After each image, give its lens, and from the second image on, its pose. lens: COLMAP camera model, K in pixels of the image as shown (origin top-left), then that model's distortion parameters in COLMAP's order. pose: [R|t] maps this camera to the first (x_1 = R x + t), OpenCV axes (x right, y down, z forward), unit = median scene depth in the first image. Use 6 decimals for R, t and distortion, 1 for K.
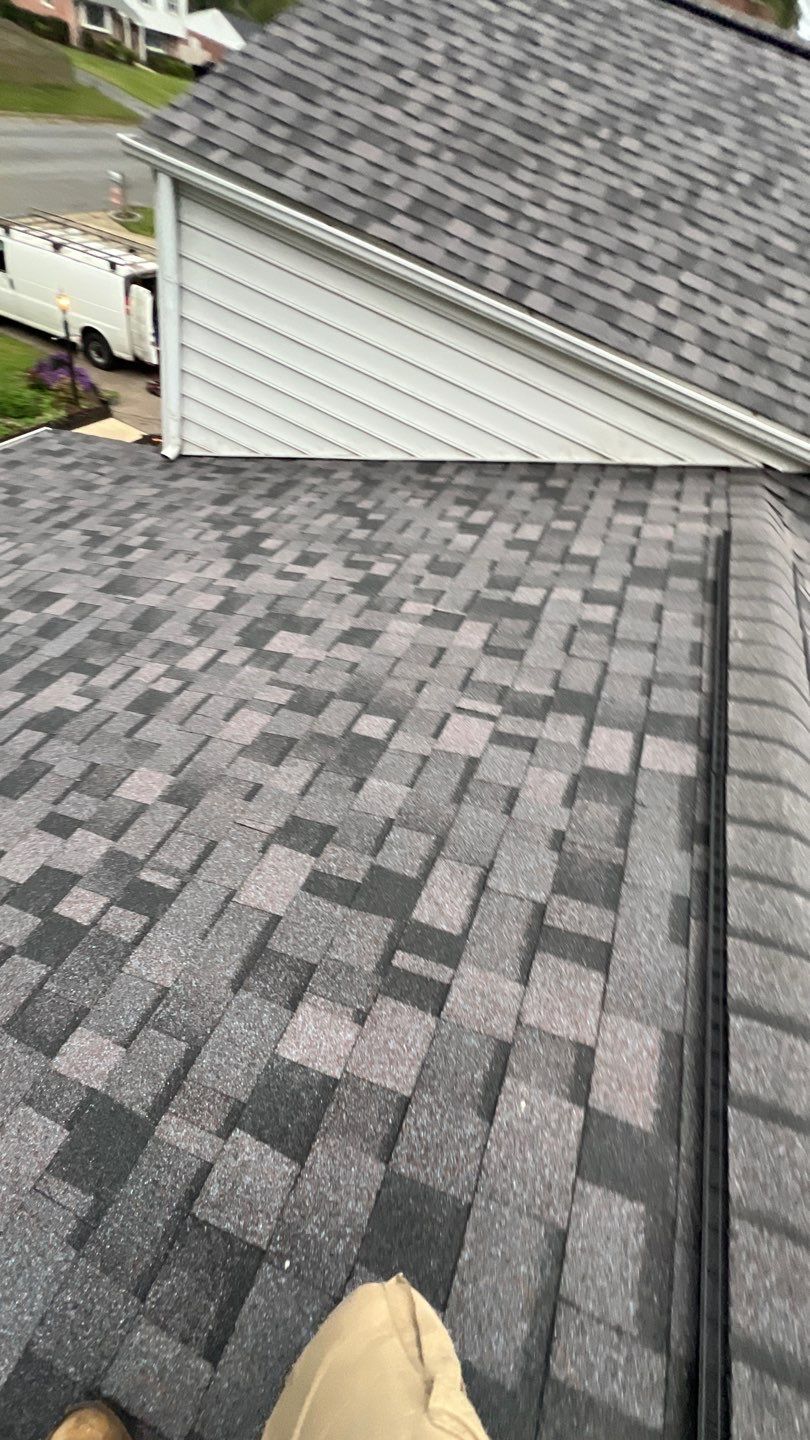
lens RADIAL K [[576.9, 0, 389.6], [0, 576.9, 719.9], [0, 0, 1]] dist [-0.001530, 0.000508]
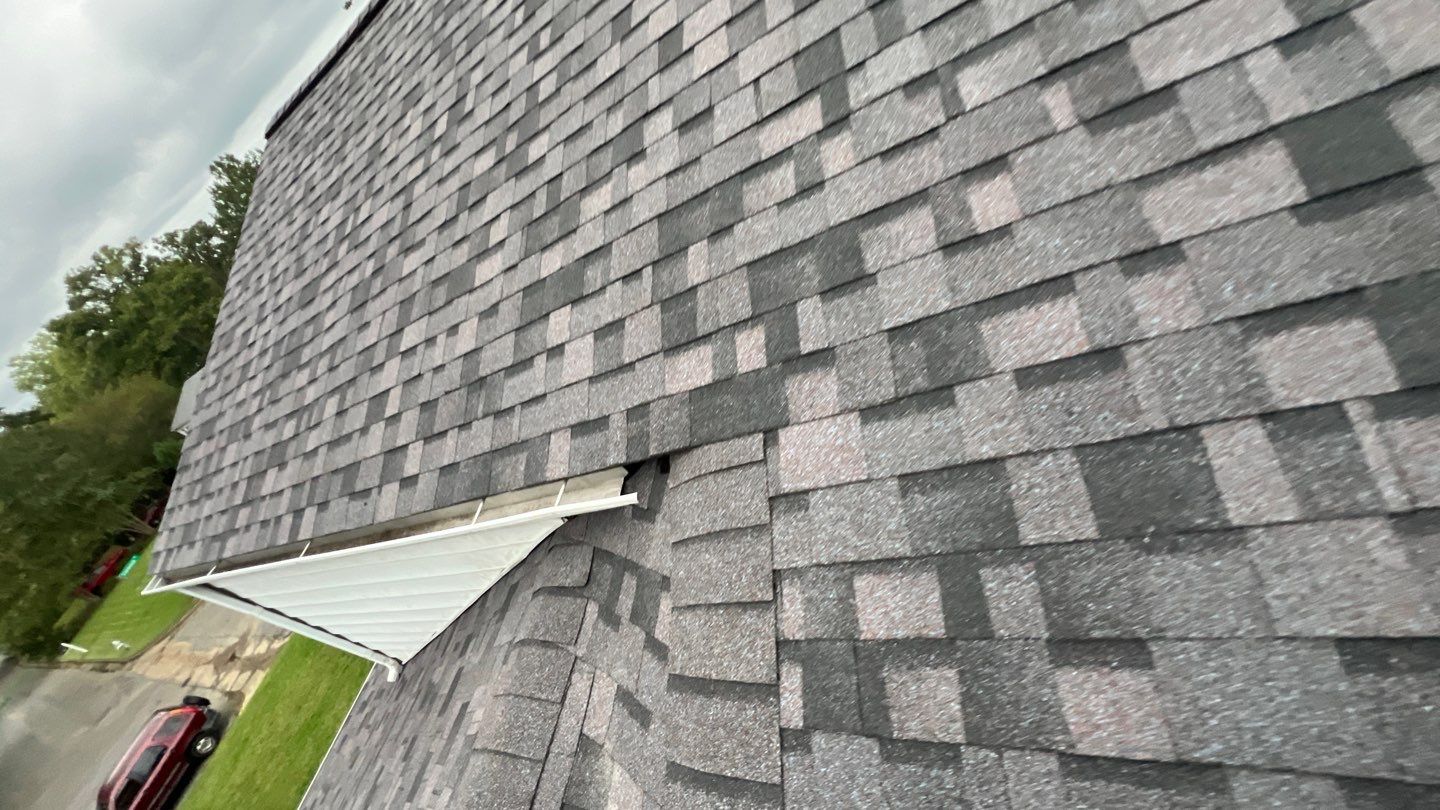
lens RADIAL K [[576.9, 0, 719.2], [0, 576.9, 402.6], [0, 0, 1]] dist [-0.001530, 0.000508]
pose [[0.641074, -0.654285, -0.401168, 1.035593], [0.597224, 0.753577, -0.274672, -0.268516], [0.482025, -0.063502, 0.873853, 0.553822]]
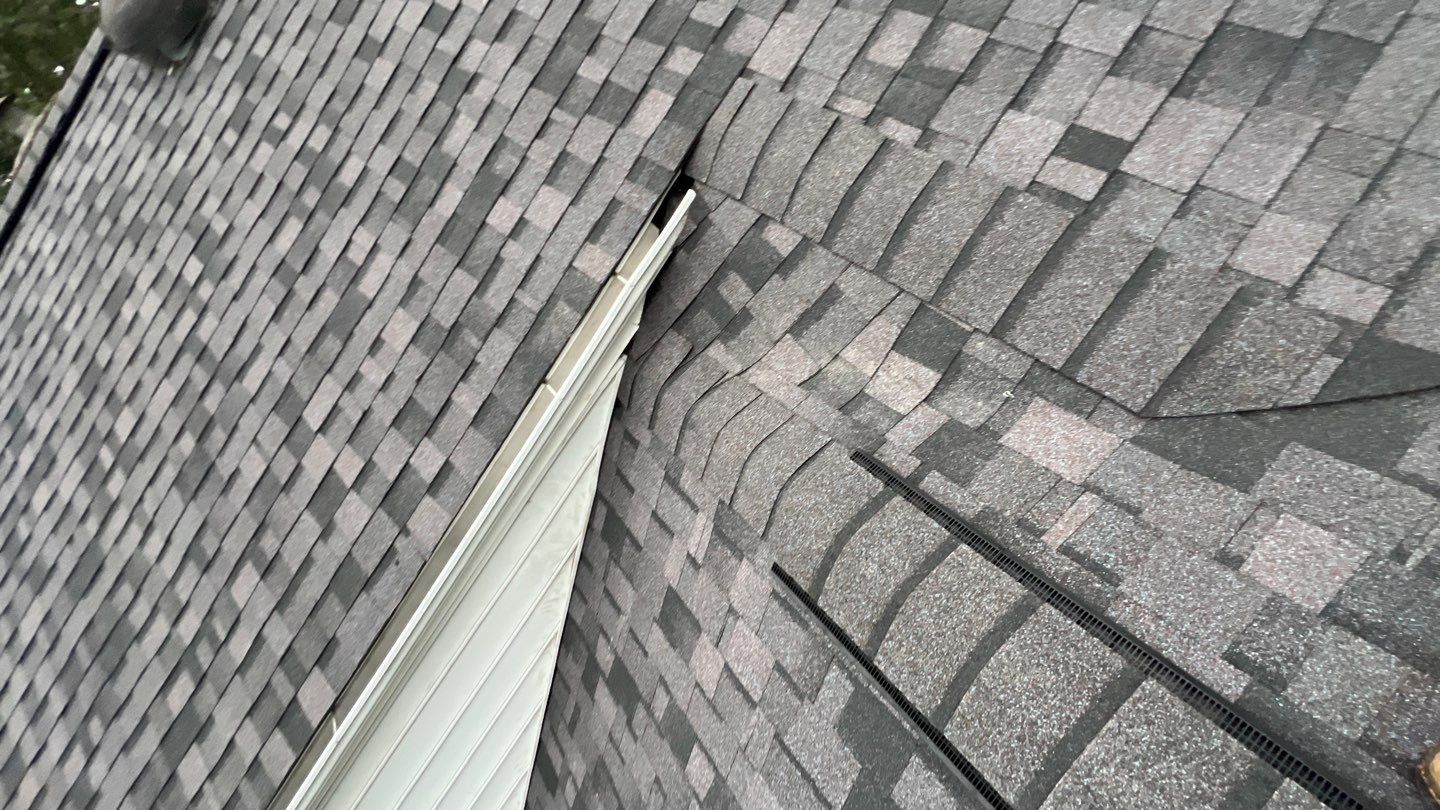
lens RADIAL K [[576.9, 0, 713.3], [0, 576.9, 408.1], [0, 0, 1]] dist [-0.001530, 0.000508]
pose [[0.119085, -0.992773, 0.014850, 0.577924], [0.991329, 0.118049, -0.057710, -0.300887], [0.055540, 0.021594, 0.998223, 0.397460]]
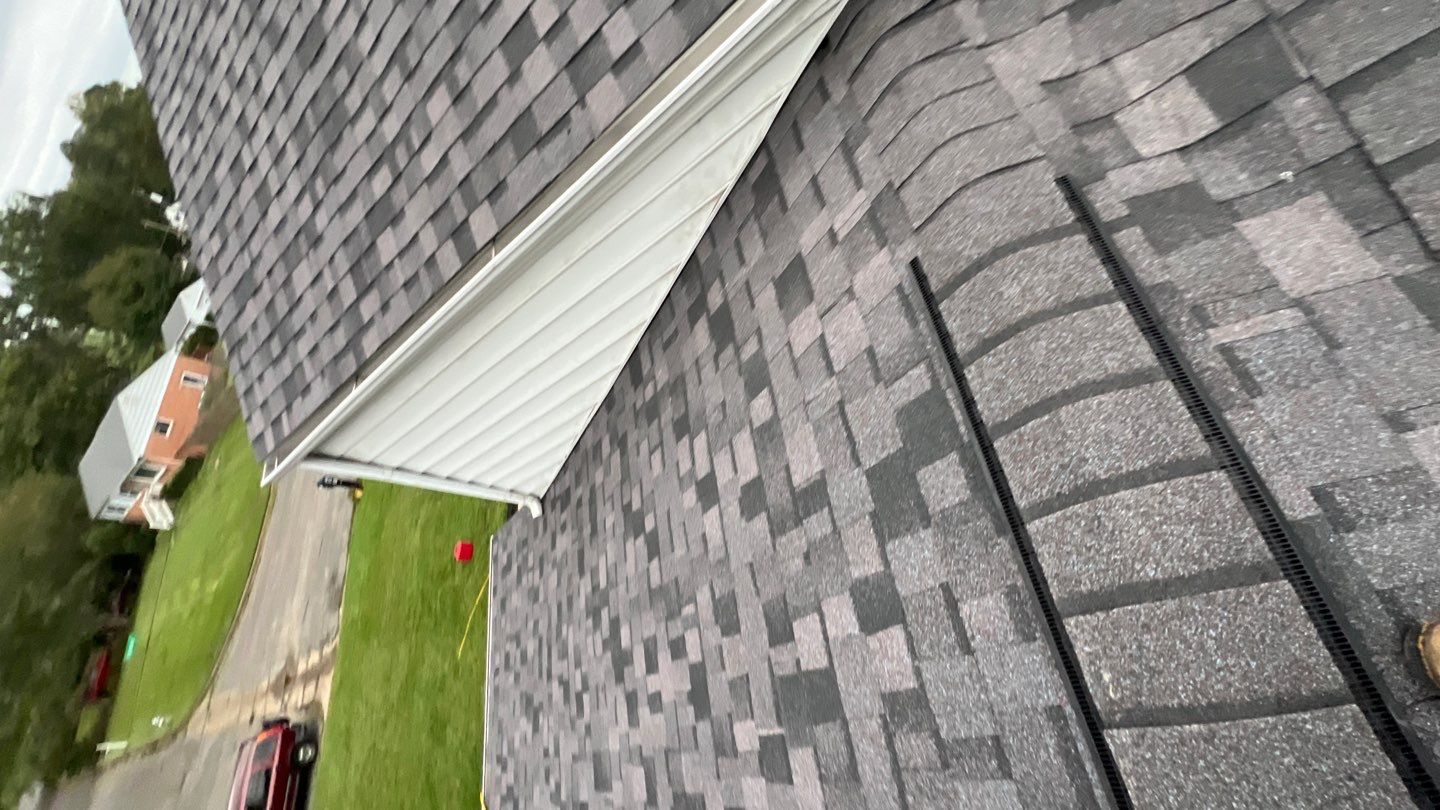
lens RADIAL K [[576.9, 0, 714.1], [0, 576.9, 405.1], [0, 0, 1]] dist [-0.001530, 0.000508]
pose [[0.442917, -0.763782, -0.469534, 0.528092], [0.839994, 0.536593, -0.080489, -0.299164], [0.313425, -0.358756, 0.879238, 0.372815]]
